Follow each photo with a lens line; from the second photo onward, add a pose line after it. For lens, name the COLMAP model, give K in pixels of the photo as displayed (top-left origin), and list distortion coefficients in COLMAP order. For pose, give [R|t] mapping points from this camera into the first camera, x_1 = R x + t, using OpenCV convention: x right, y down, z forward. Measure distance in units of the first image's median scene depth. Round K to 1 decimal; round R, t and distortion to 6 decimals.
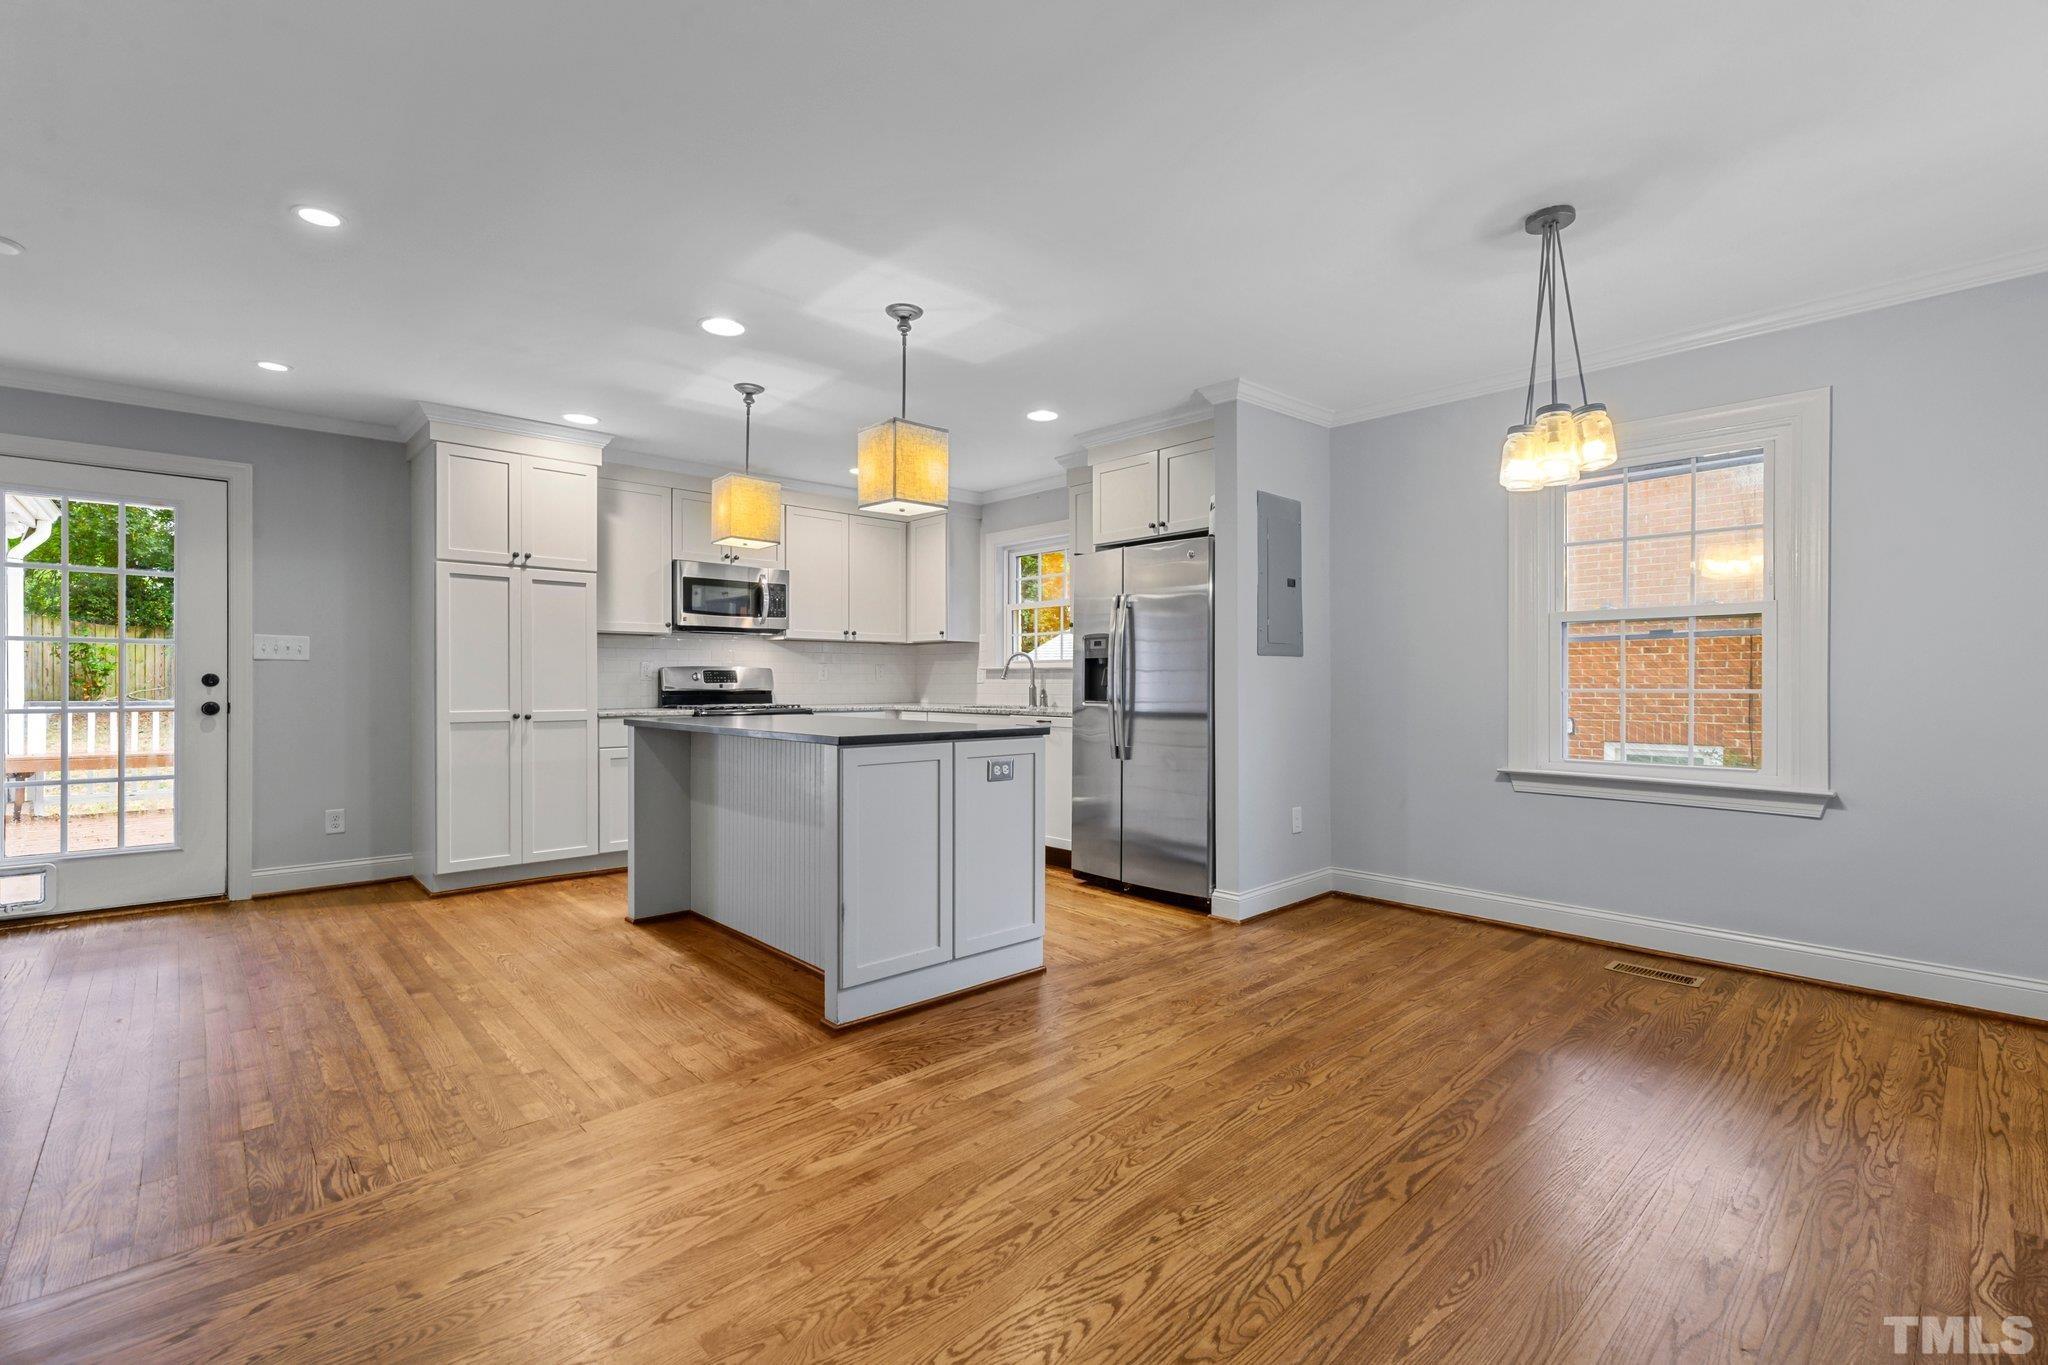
lens RADIAL K [[902.9, 0, 1024.0], [0, 902.9, 682.5], [0, 0, 1]] dist [-0.000933, -0.000129]
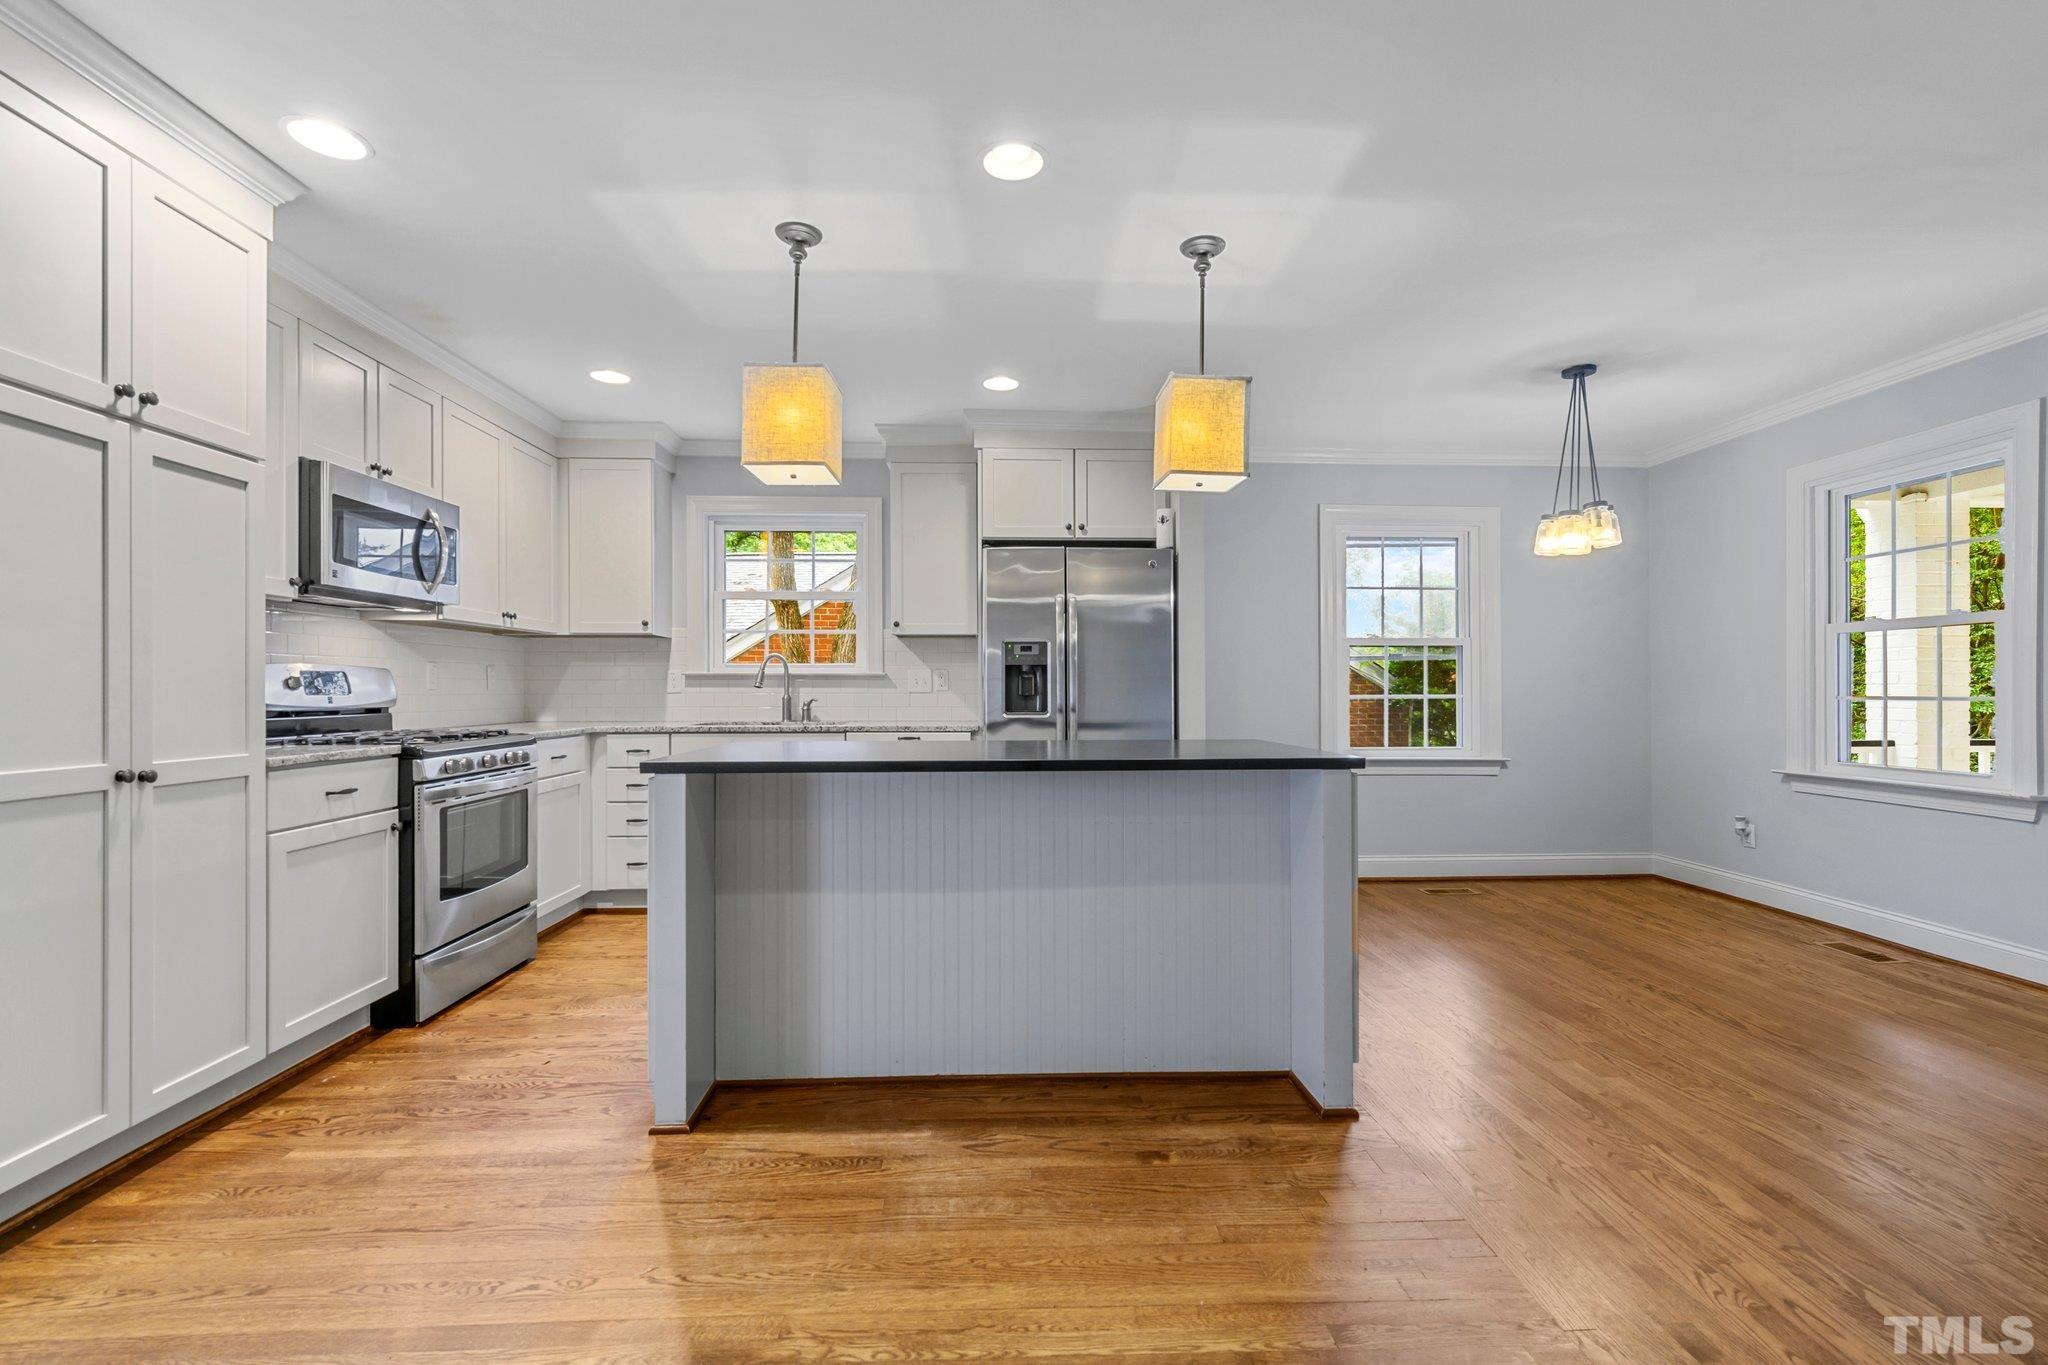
lens RADIAL K [[916.5, 0, 1024.0], [0, 916.5, 682.5], [0, 0, 1]] dist [0.001143, 0.000721]
pose [[0.645543, 0.004466, 0.763711, -0.679380], [0.002140, 0.999968, -0.007656, -0.002357], [-0.763721, 0.006576, 0.645513, 0.447667]]
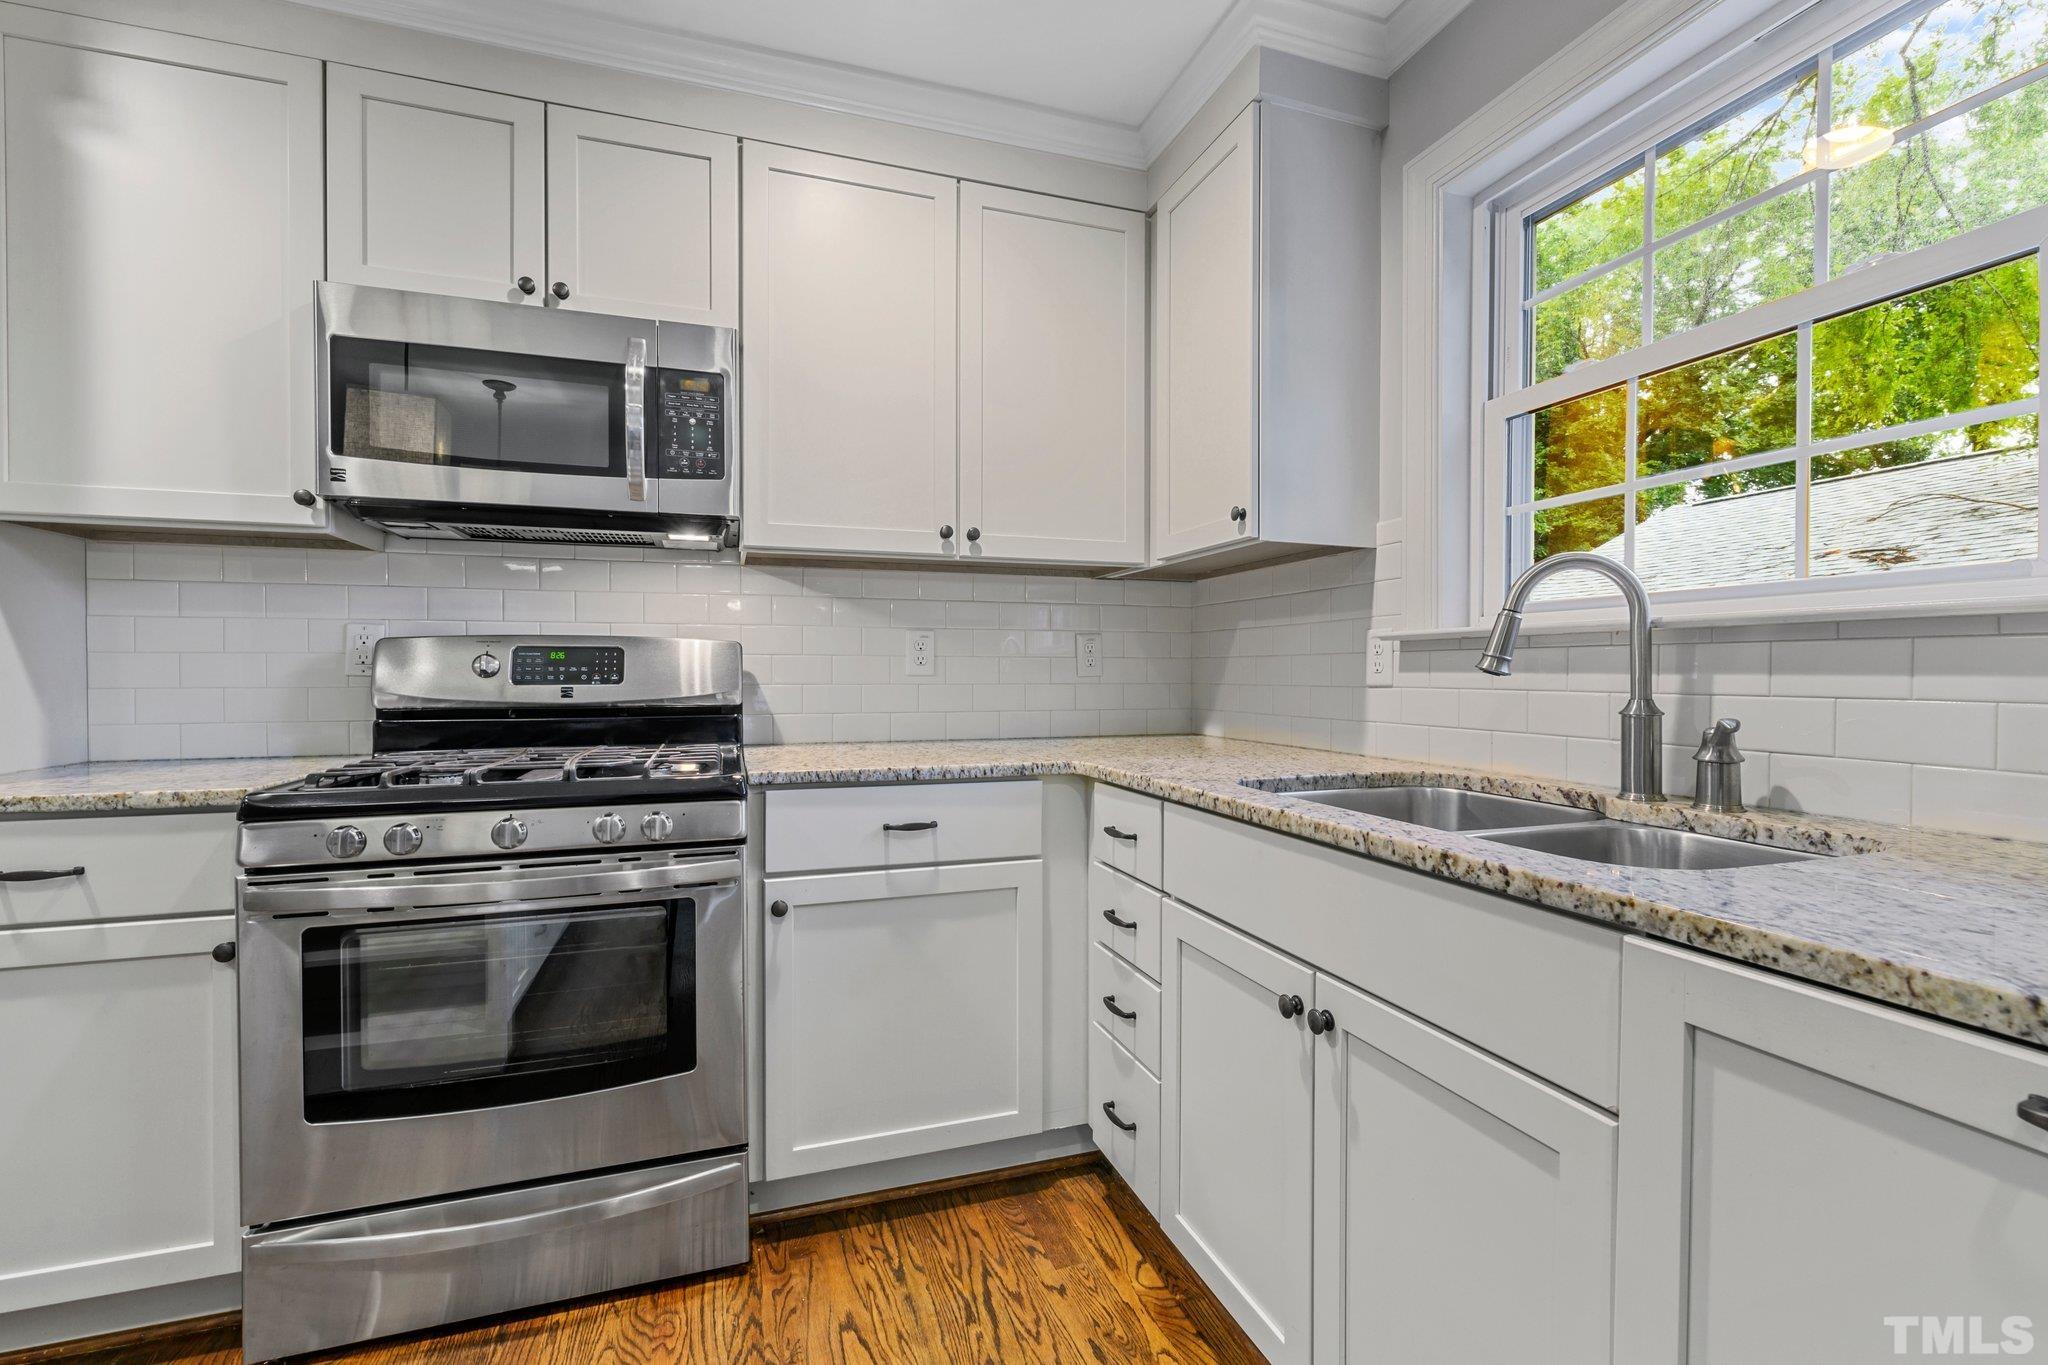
lens RADIAL K [[891.7, 0, 1021.1], [0, 891.7, 678.0], [0, 0, 1]] dist [0.000783, 0.000238]
pose [[0.913683, 0.003996, -0.406408, -0.056850], [-0.001455, 0.999977, 0.006562, -0.005685], [0.406425, -0.005404, 0.913668, 1.058685]]
